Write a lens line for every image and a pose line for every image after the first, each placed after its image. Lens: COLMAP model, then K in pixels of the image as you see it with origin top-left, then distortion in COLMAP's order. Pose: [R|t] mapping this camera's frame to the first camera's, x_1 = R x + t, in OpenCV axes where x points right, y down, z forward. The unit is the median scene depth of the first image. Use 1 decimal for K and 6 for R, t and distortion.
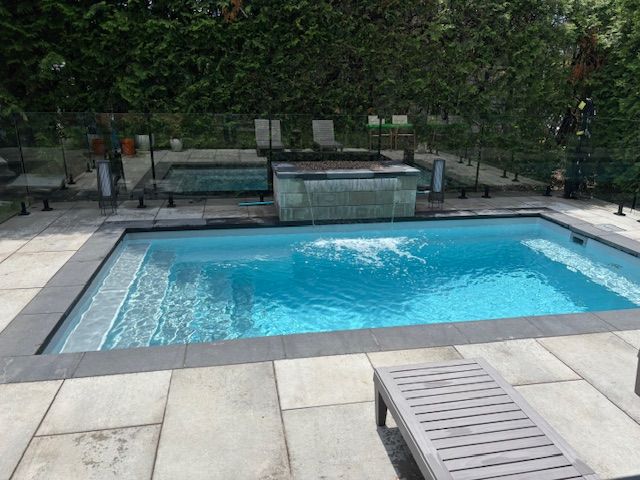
lens RADIAL K [[479.0, 0, 319.9], [0, 479.0, 241.5], [0, 0, 1]] dist [0.006914, 0.000787]
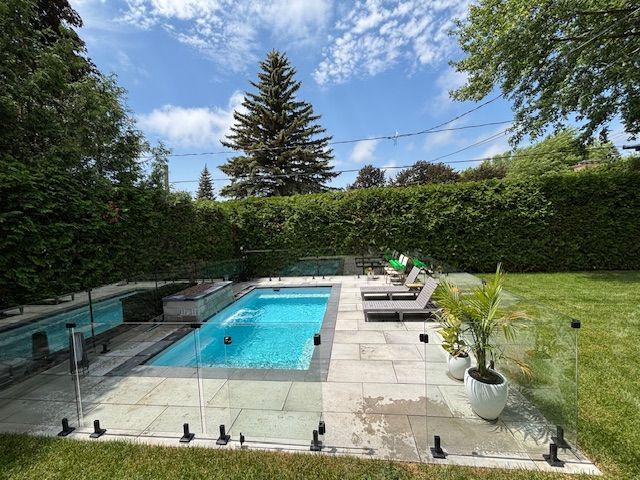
lens RADIAL K [[250.7, 0, 318.2], [0, 250.7, 239.4], [0, 0, 1]] dist [-0.002362, -0.000229]
pose [[0.304852, -0.076945, 0.949287, -0.861865], [0.336277, 0.941229, -0.031699, -0.165799], [-0.891057, 0.328887, 0.312810, 0.162127]]
